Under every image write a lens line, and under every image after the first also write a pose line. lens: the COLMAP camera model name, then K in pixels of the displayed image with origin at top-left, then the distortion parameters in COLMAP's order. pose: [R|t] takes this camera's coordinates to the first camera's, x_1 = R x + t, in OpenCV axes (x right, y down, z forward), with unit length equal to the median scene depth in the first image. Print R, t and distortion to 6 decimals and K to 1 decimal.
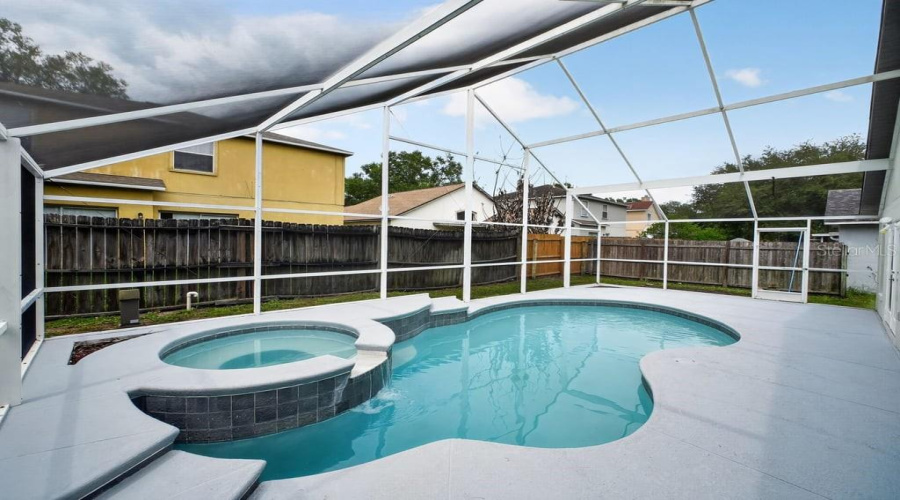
lens RADIAL K [[380.1, 0, 450.0], [0, 380.1, 250.0], [0, 0, 1]] dist [-0.001567, -0.000136]
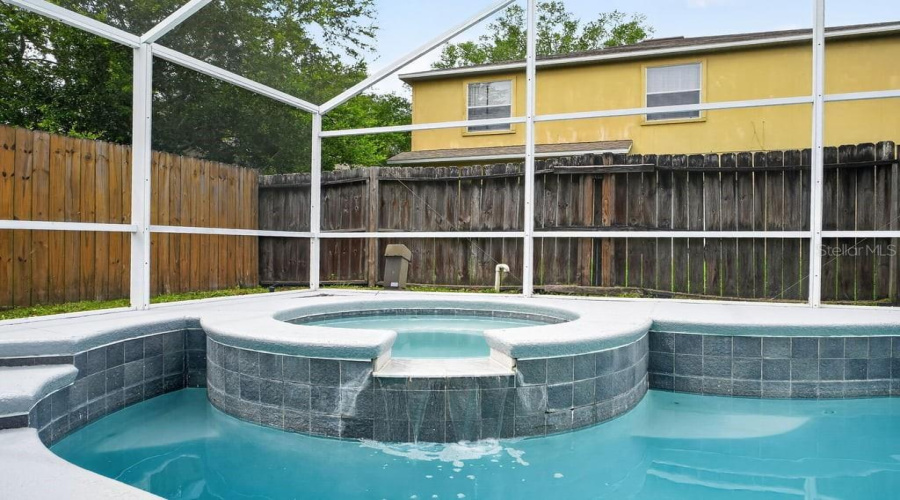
lens RADIAL K [[627.4, 0, 450.0], [0, 627.4, 250.0], [0, 0, 1]] dist [-0.001333, -0.000169]
pose [[0.430797, -0.007741, -0.902416, 0.263466], [-0.027401, 0.999390, -0.021653, 0.099641], [0.902033, 0.034056, 0.430322, 0.384412]]
